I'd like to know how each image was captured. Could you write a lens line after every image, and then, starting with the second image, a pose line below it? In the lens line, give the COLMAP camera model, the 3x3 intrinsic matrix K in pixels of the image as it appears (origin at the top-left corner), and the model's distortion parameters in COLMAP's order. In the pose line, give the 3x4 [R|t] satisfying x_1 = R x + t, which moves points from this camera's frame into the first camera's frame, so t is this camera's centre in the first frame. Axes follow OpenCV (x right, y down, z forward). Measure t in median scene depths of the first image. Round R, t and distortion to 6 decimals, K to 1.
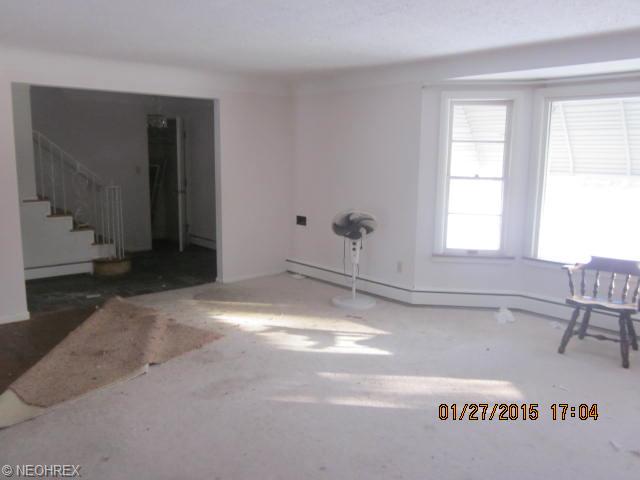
lens RADIAL K [[537.5, 0, 320.0], [0, 537.5, 240.0], [0, 0, 1]] dist [-0.009101, -0.001608]
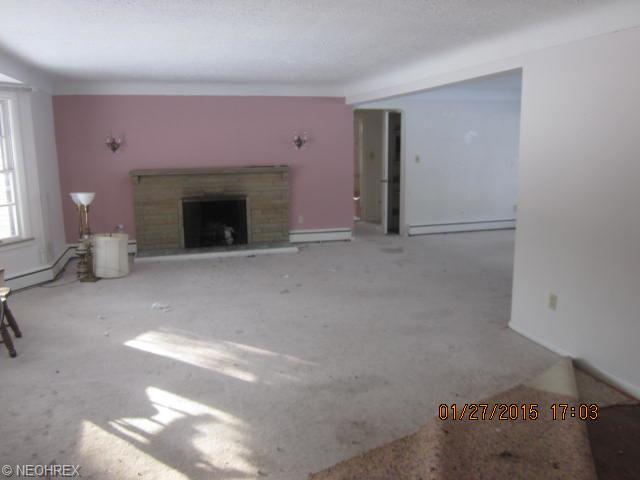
lens RADIAL K [[537.5, 0, 320.0], [0, 537.5, 240.0], [0, 0, 1]] dist [-0.009101, -0.001608]
pose [[-0.901673, -0.077263, 0.425460, -0.446439], [0.067921, 0.946389, 0.315807, -0.252919], [-0.427051, 0.313653, -0.848086, 1.535435]]
